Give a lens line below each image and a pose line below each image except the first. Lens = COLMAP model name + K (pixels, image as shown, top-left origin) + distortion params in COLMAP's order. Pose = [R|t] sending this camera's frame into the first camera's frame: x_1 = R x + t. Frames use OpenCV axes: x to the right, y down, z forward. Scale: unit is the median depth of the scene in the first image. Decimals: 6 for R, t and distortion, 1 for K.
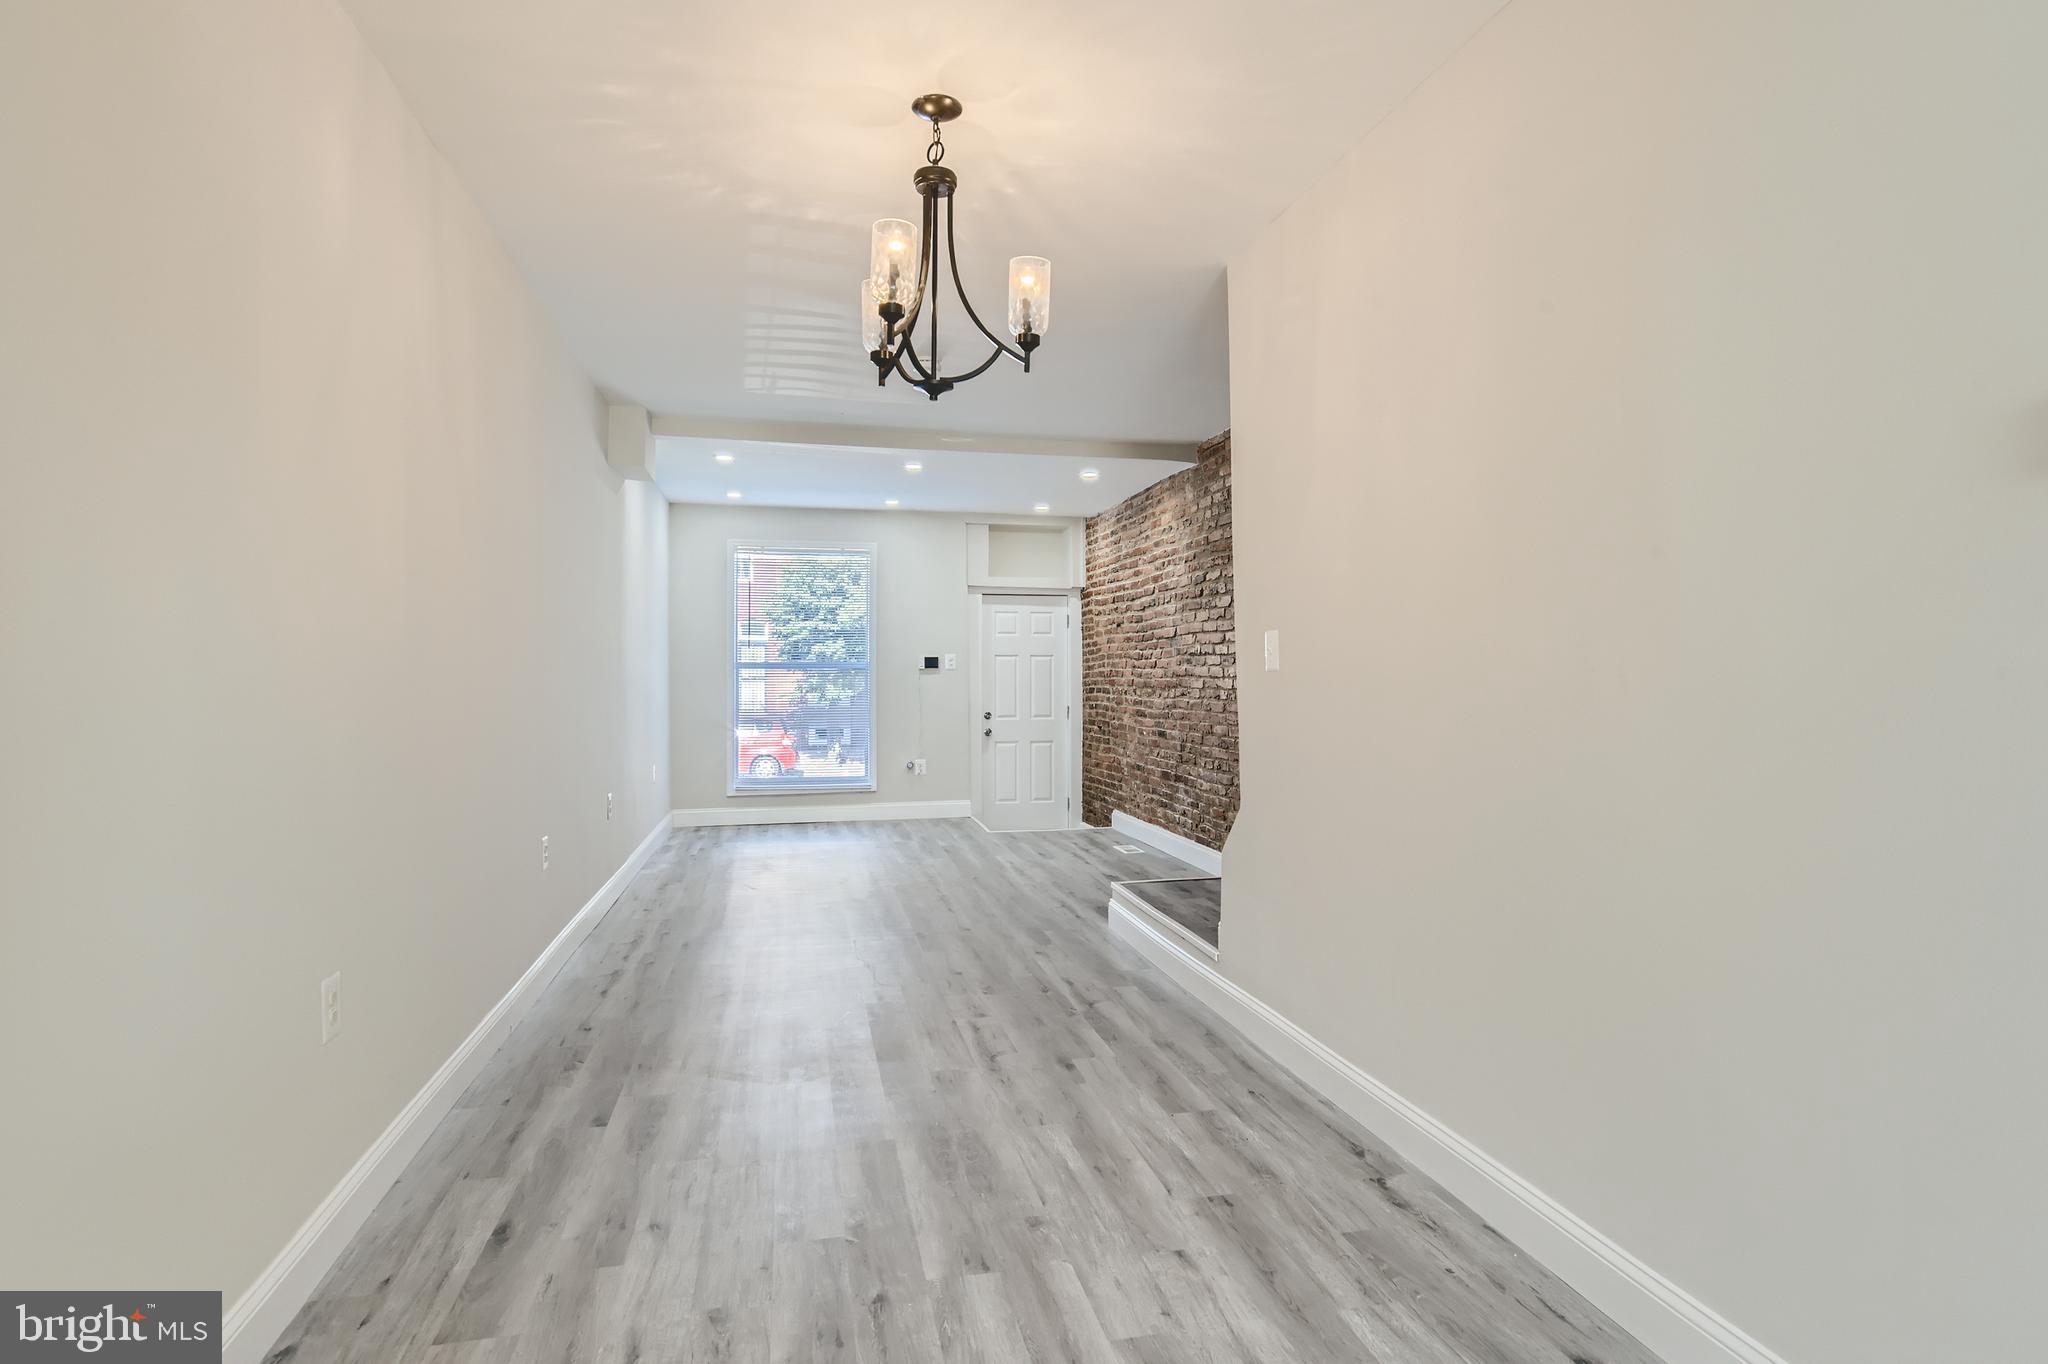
lens RADIAL K [[1084.7, 0, 1053.2], [0, 1084.7, 659.4], [0, 0, 1]] dist [-0.000168, 0.000353]
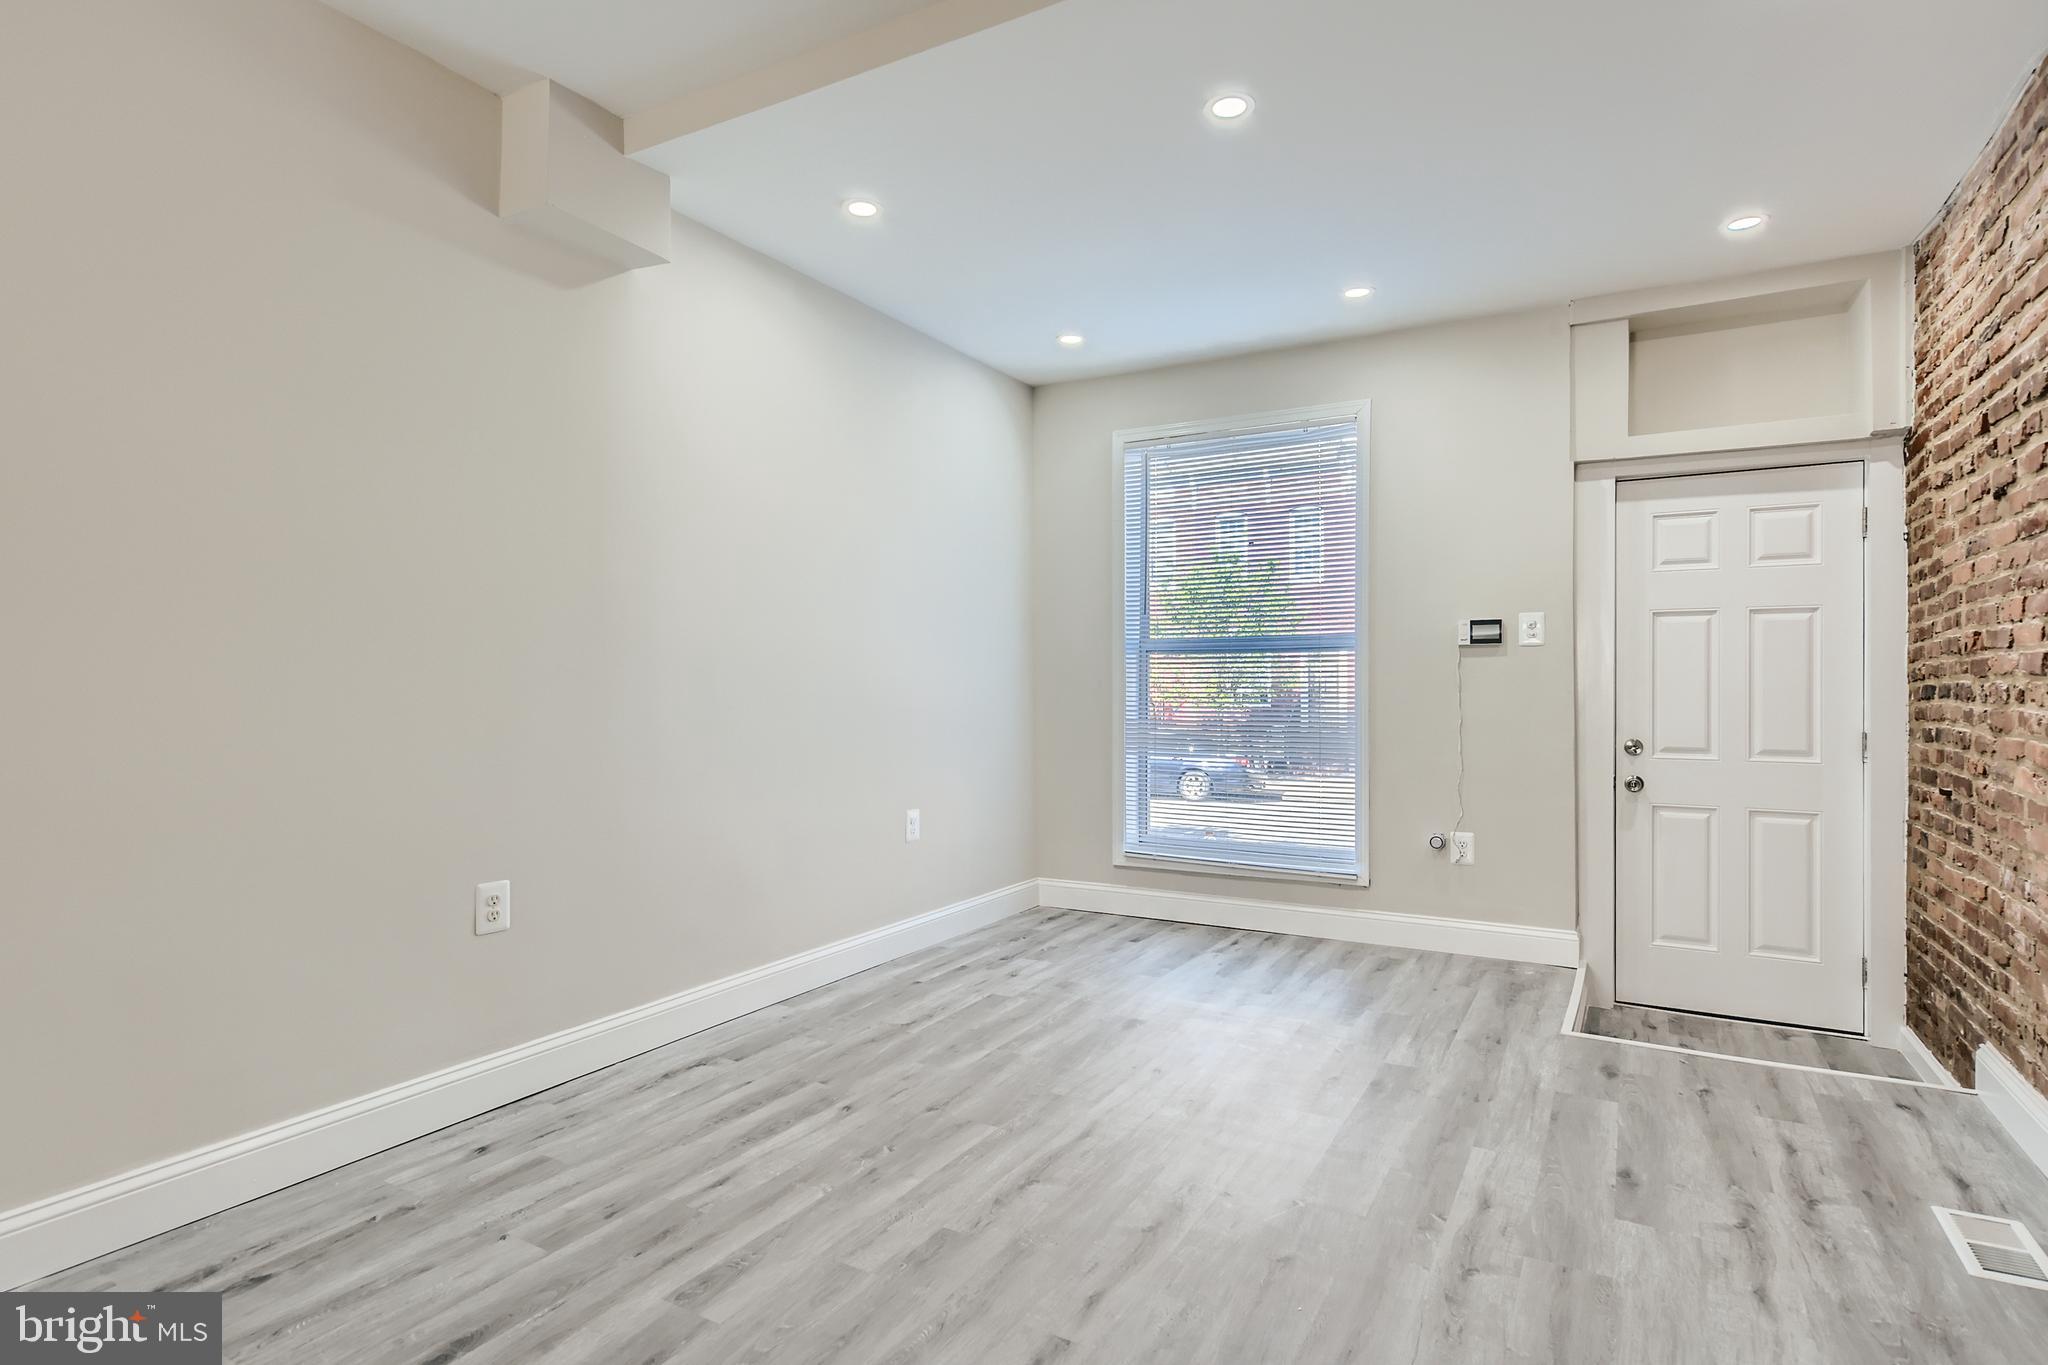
lens RADIAL K [[1058.6, 0, 1029.4], [0, 1058.6, 688.1], [0, 0, 1]] dist [0.003773, 0.000984]
pose [[0.723679, 0.003737, -0.690127, 0.064944], [0.009078, 0.999847, 0.014934, 0.018741], [0.690077, -0.017073, 0.723535, 0.521052]]
